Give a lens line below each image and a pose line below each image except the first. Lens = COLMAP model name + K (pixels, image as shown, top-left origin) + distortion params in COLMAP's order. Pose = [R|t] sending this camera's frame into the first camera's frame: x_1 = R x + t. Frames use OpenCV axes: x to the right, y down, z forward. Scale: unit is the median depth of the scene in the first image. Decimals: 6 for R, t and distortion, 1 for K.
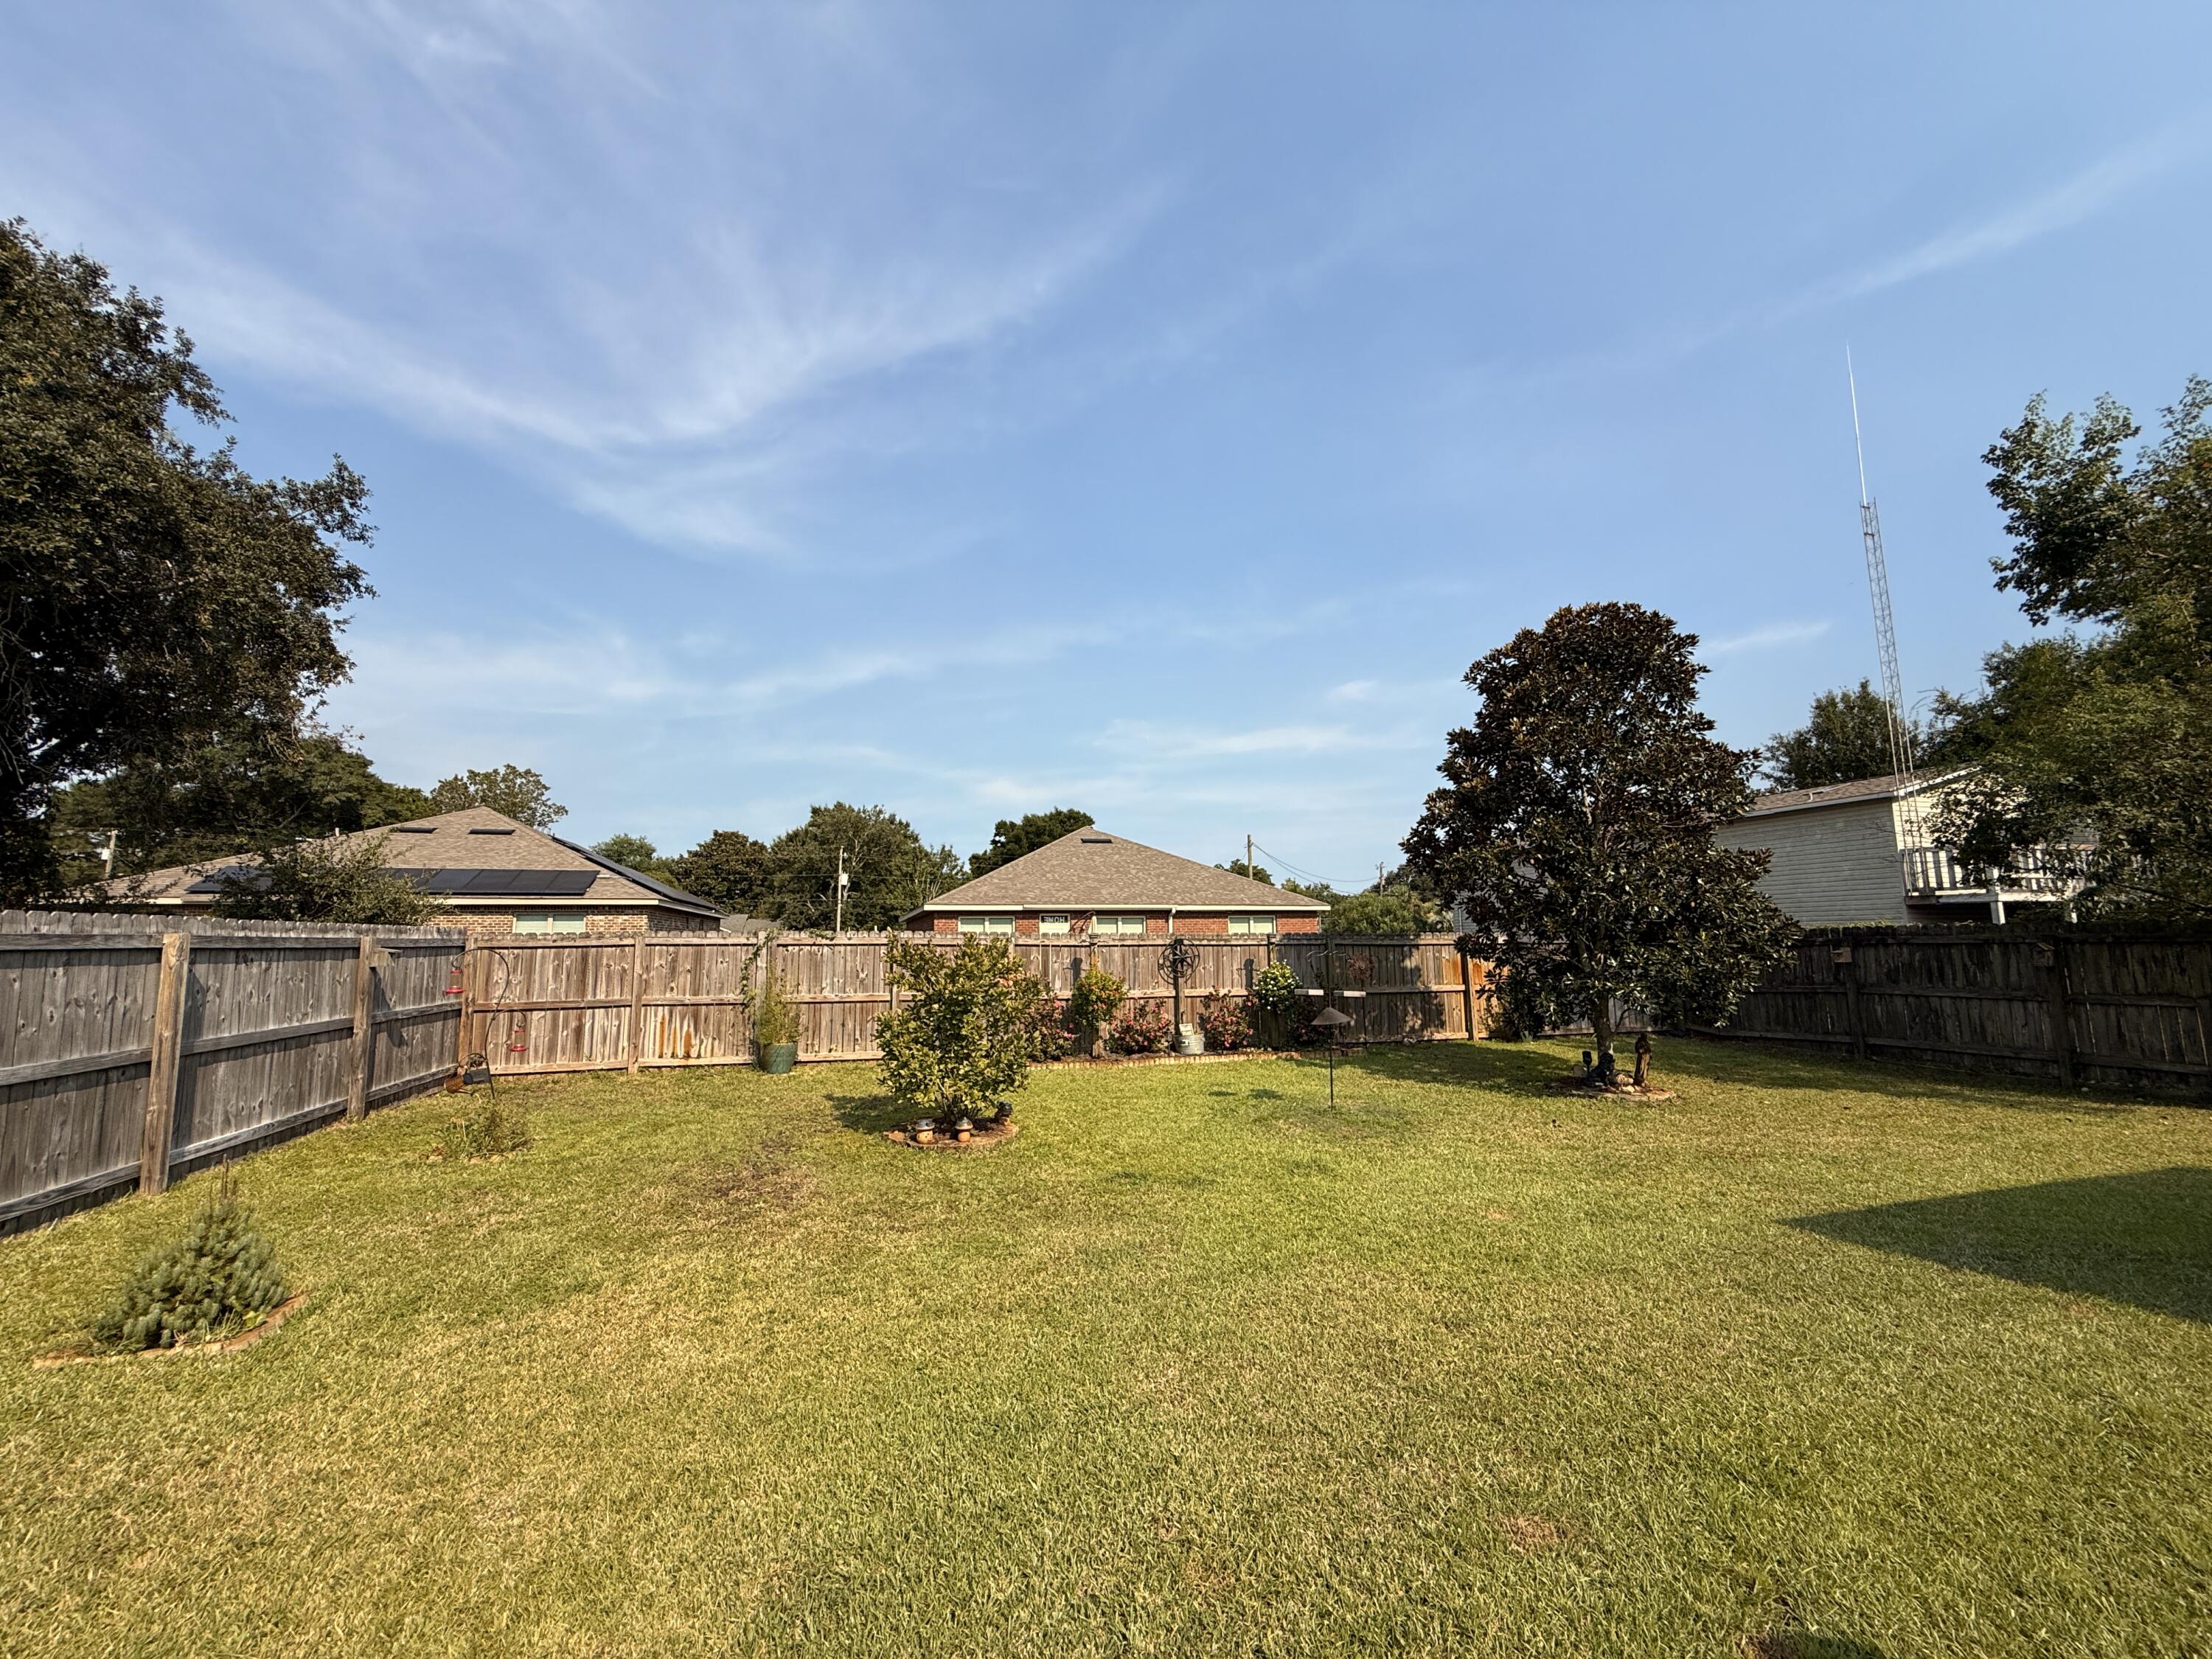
lens RADIAL K [[881.6, 0, 1101.1], [0, 881.6, 829.8], [0, 0, 1]] dist [-0.000130, -0.000105]
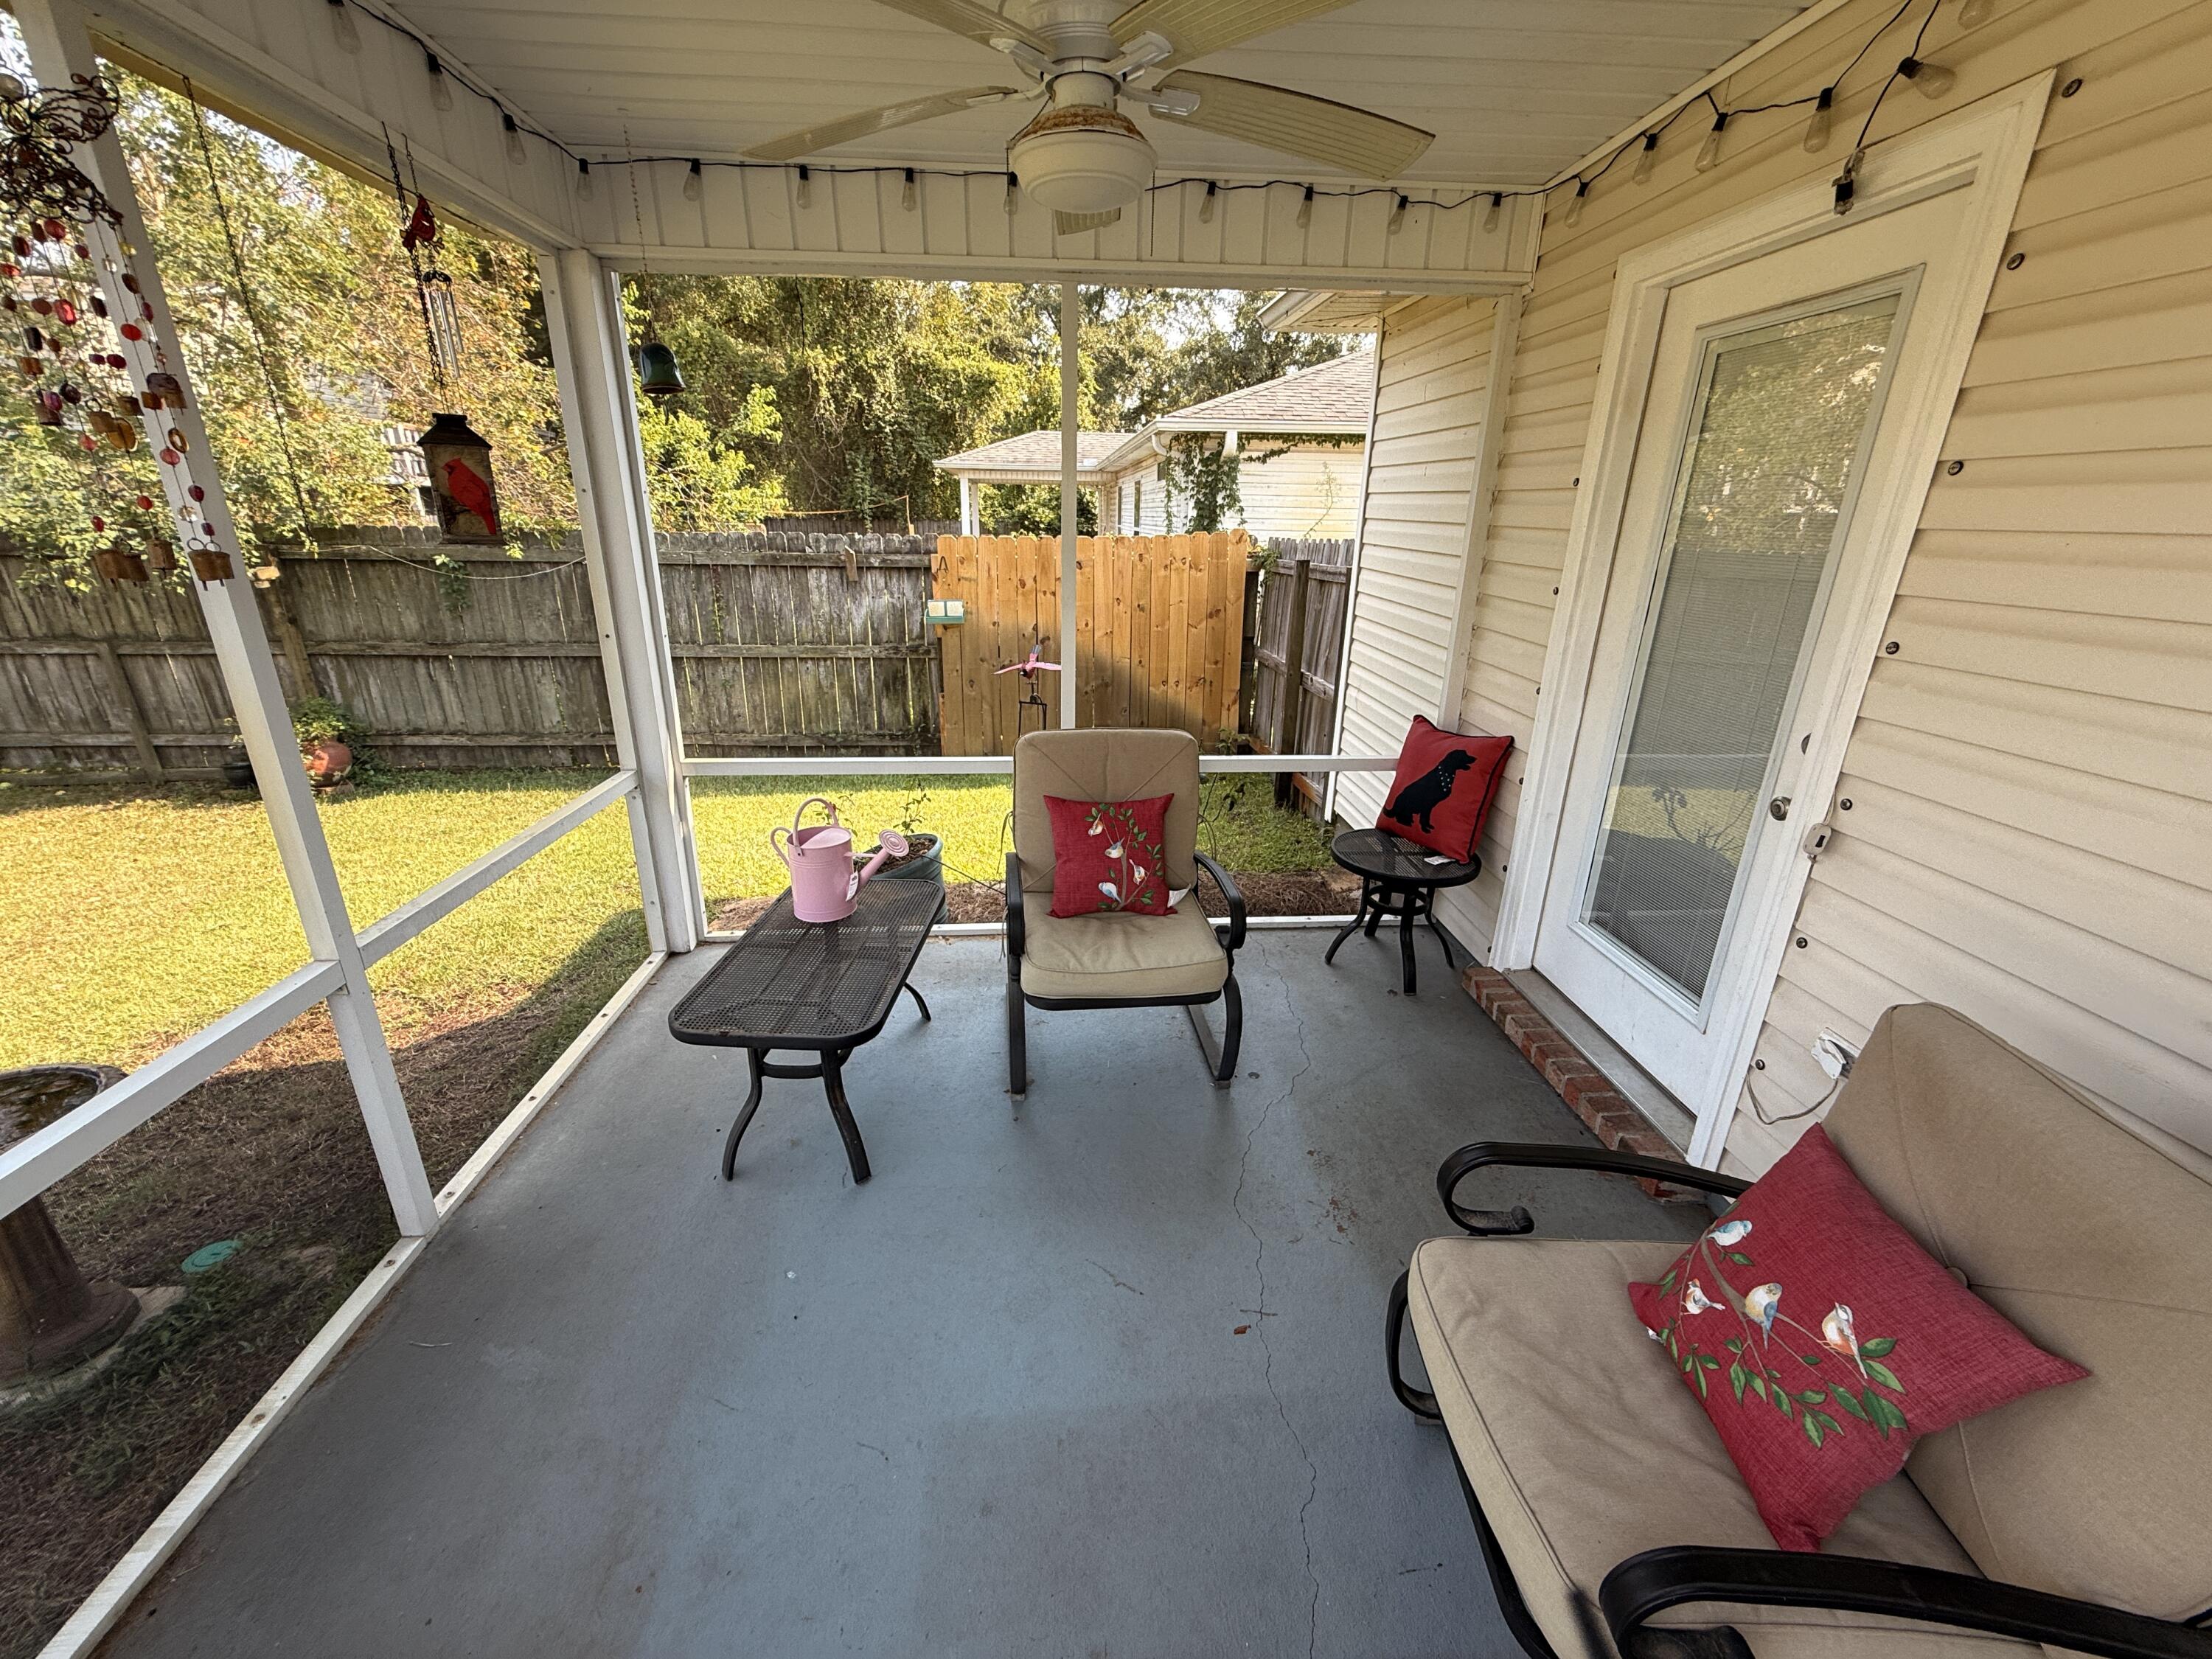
lens RADIAL K [[881.6, 0, 1101.1], [0, 881.6, 829.8], [0, 0, 1]] dist [-0.000130, -0.000105]
pose [[0.204525, -0.314966, 0.926804, 0.623180], [-0.139878, 0.927697, 0.346138, -0.018392], [-0.968816, -0.200434, 0.145680, 0.092087]]
